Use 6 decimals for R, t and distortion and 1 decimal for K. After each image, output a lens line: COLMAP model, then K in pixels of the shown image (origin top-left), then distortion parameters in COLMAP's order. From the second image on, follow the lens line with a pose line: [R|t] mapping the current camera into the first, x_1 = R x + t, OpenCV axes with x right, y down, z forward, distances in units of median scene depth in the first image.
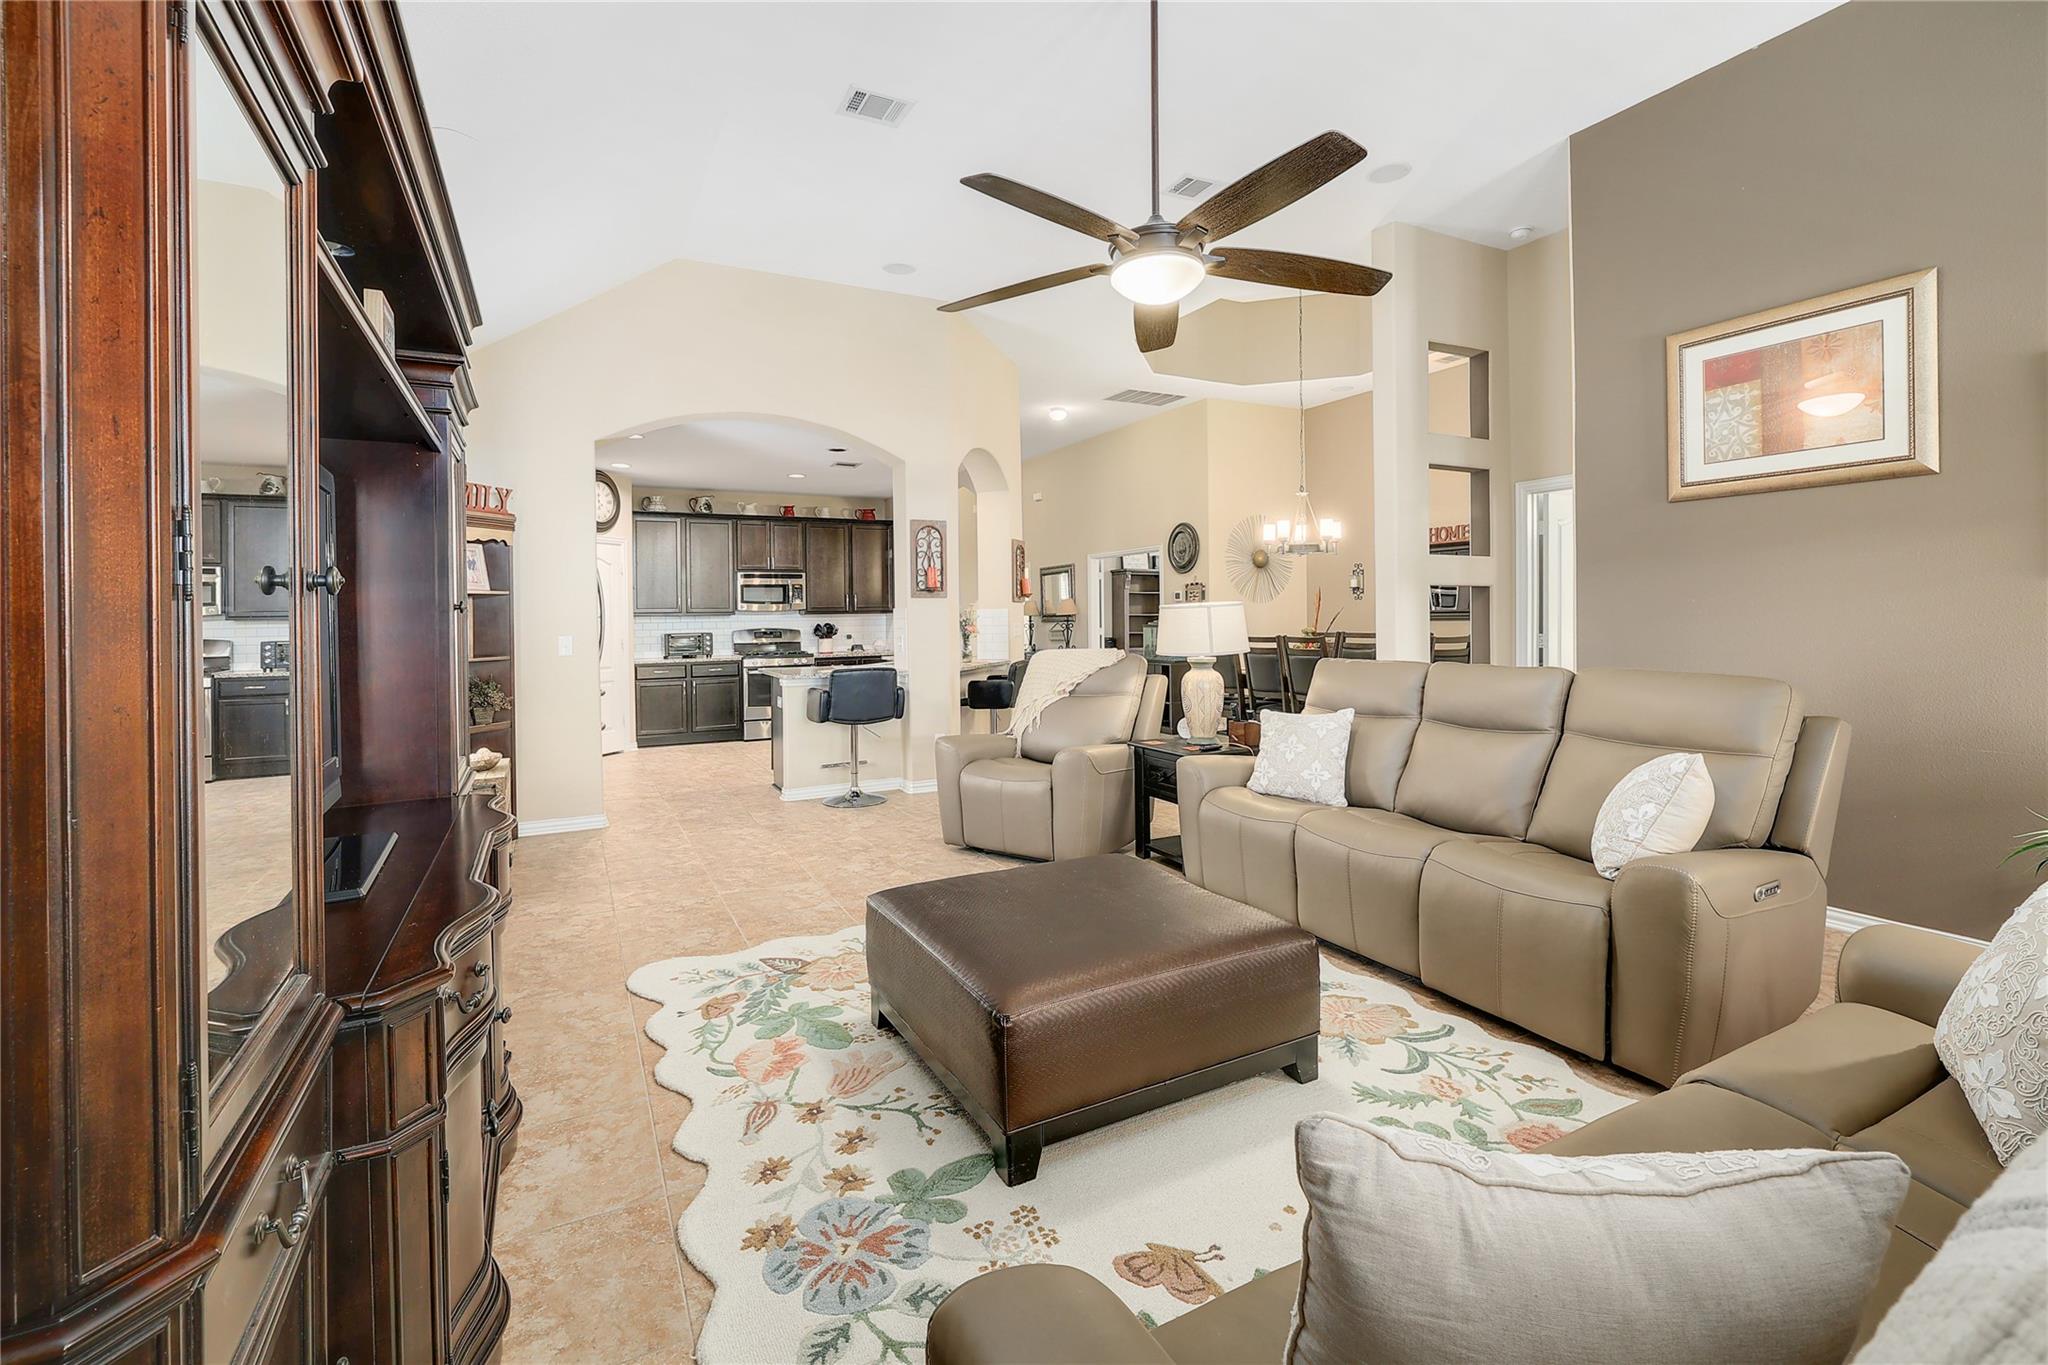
lens RADIAL K [[898.5, 0, 1033.2], [0, 898.5, 626.7], [0, 0, 1]] dist [0.000815, 0.000252]
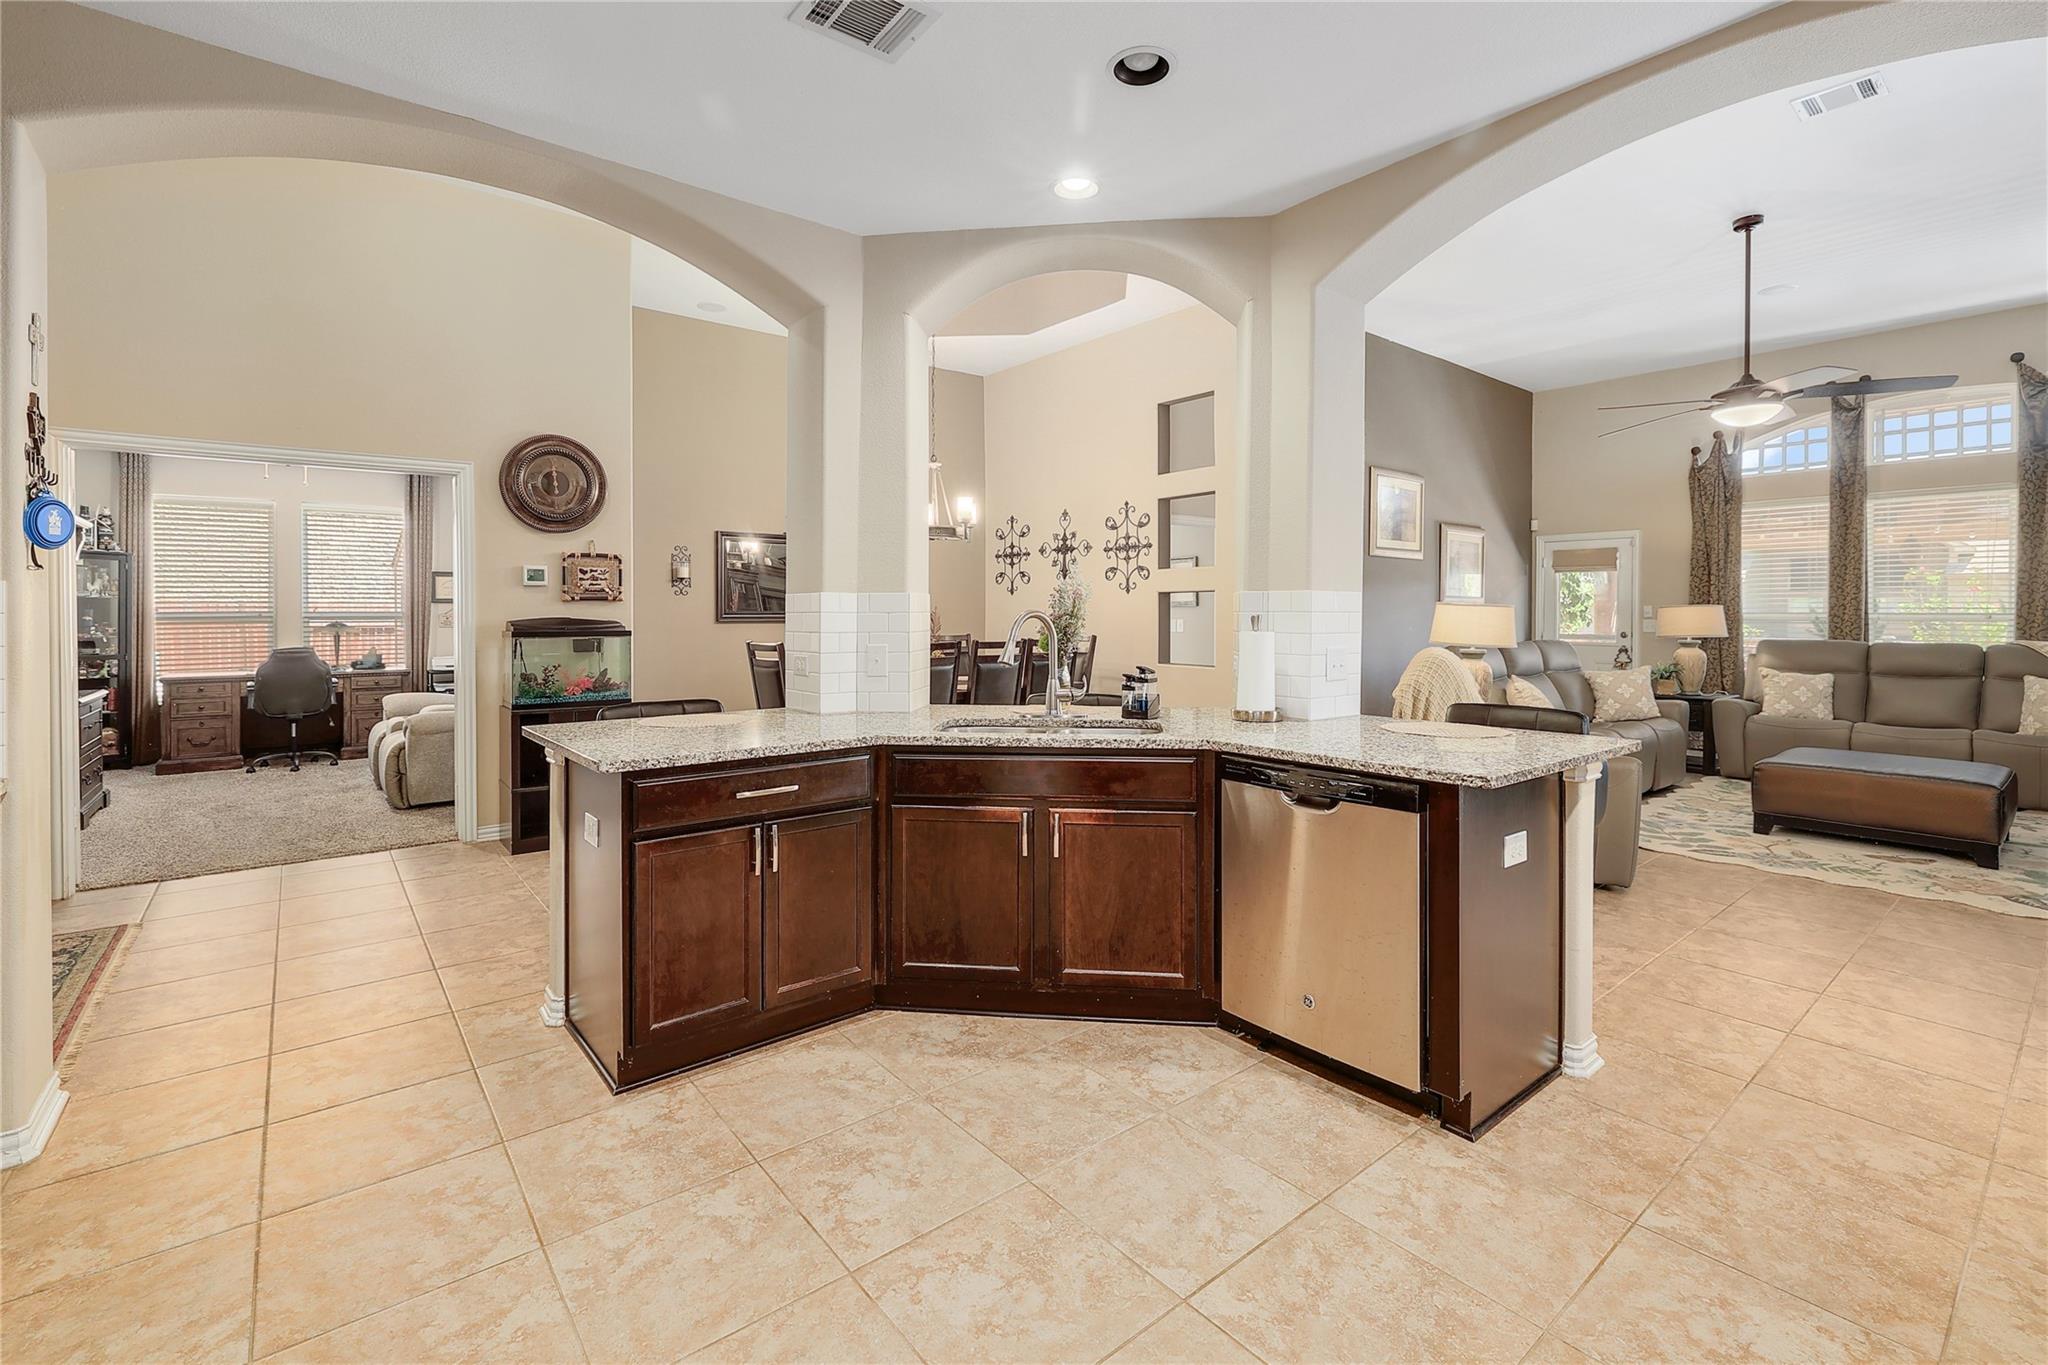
lens RADIAL K [[896.7, 0, 1012.3], [0, 896.7, 614.4], [0, 0, 1]] dist [-0.002480, 0.000493]
pose [[-0.189376, 0.011414, 0.981838, -0.744640], [0.013840, 0.999864, -0.008954, -0.007161], [-0.981807, 0.011893, -0.189508, 1.599082]]
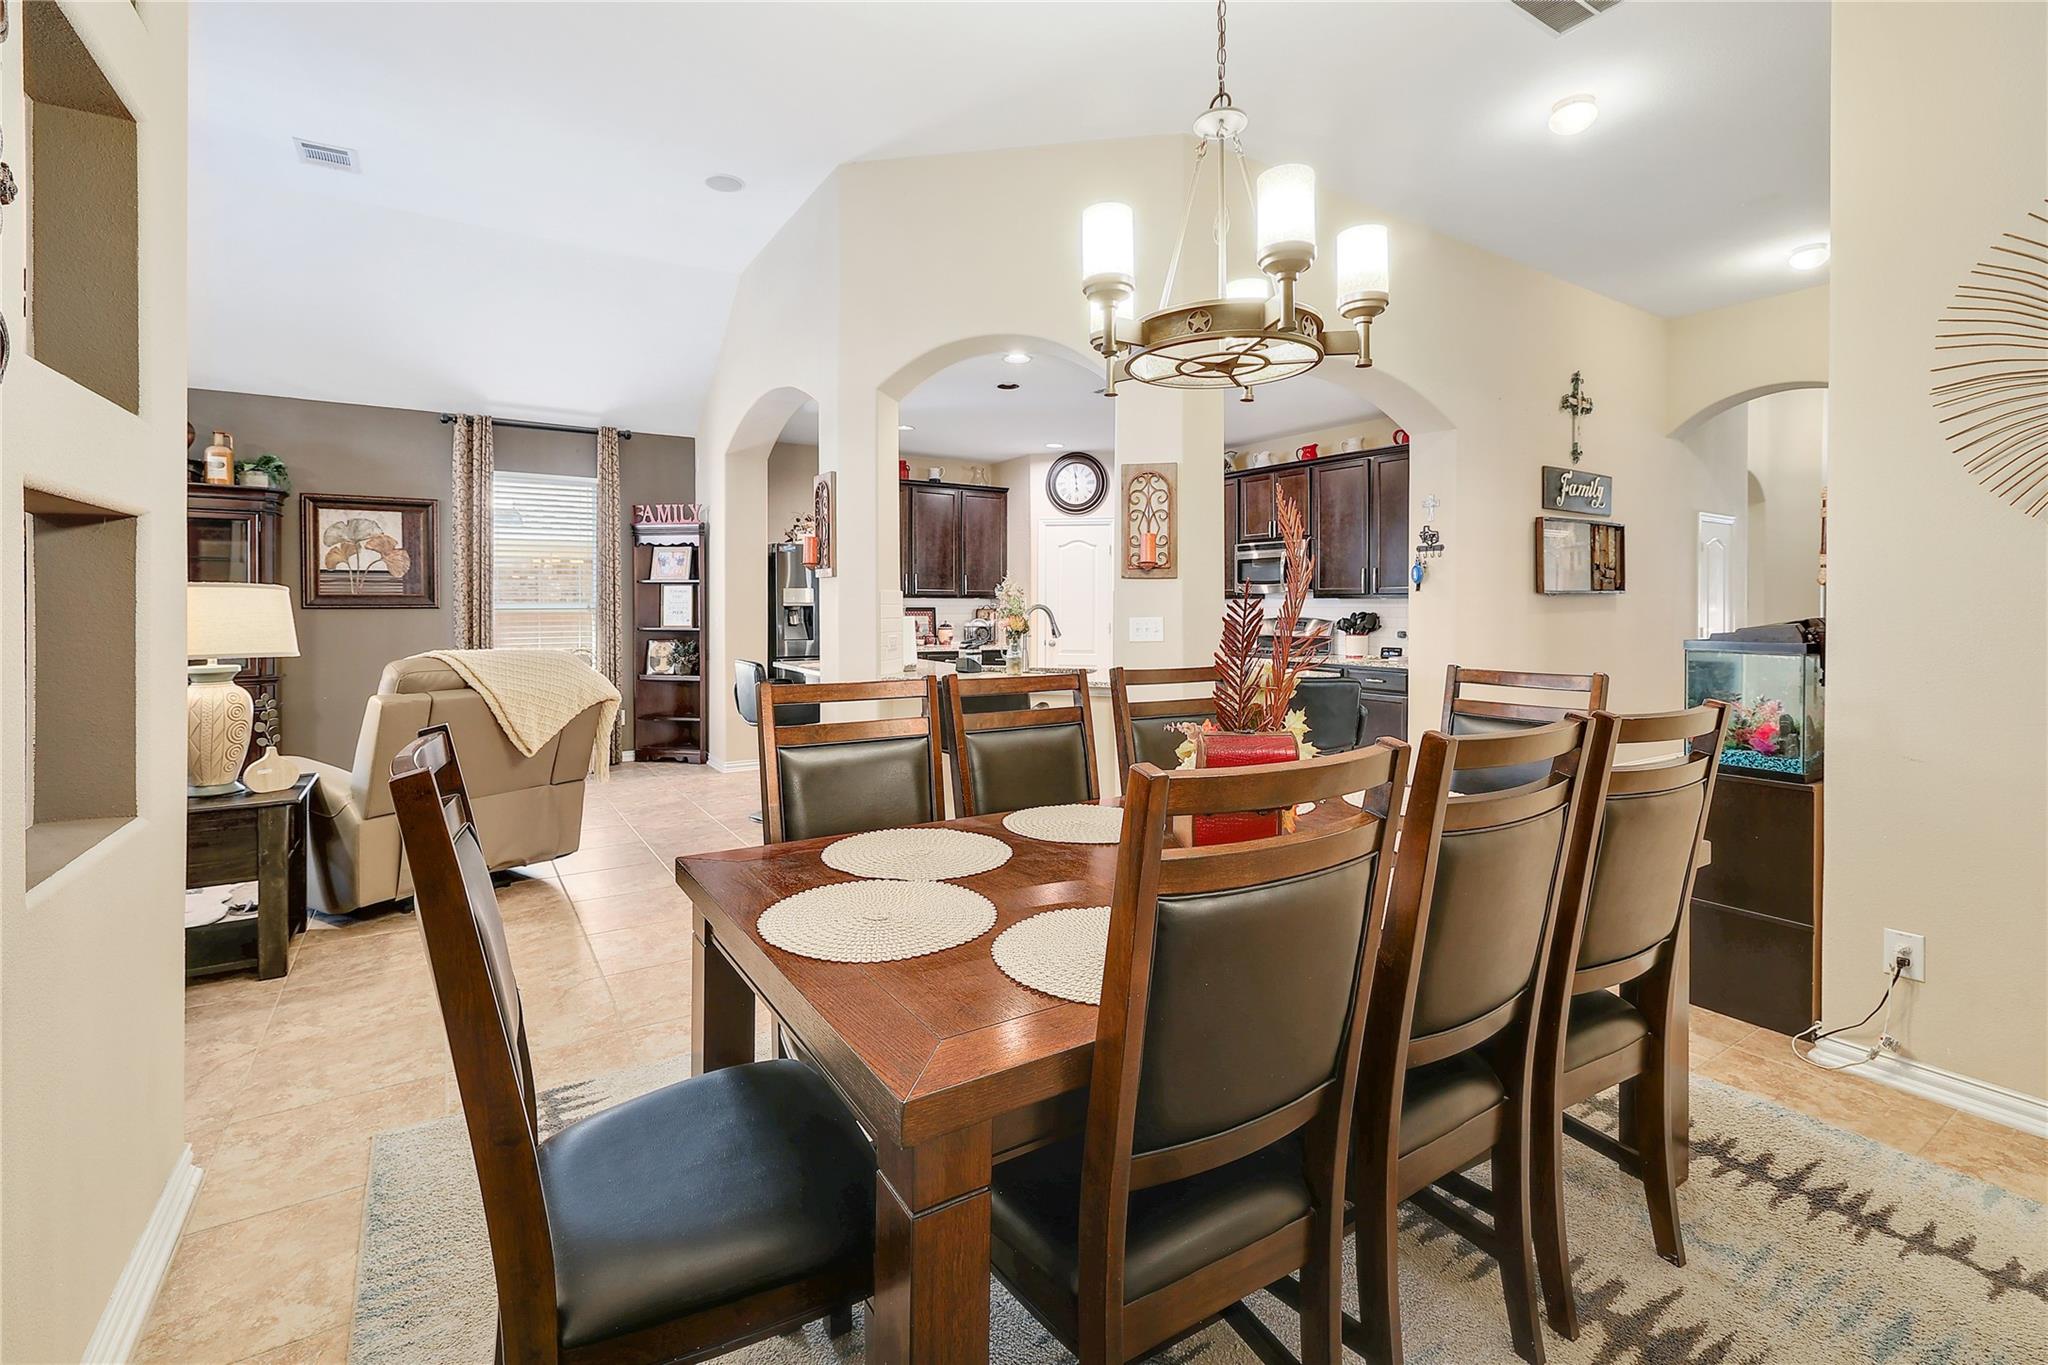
lens RADIAL K [[896.7, 0, 1012.3], [0, 896.7, 614.4], [0, 0, 1]] dist [-0.002480, 0.000493]
pose [[0.084835, 0.024019, -0.996105, 0.801225], [-0.017223, 0.999595, 0.022637, -0.025668], [0.996246, 0.015236, 0.085214, 1.361759]]
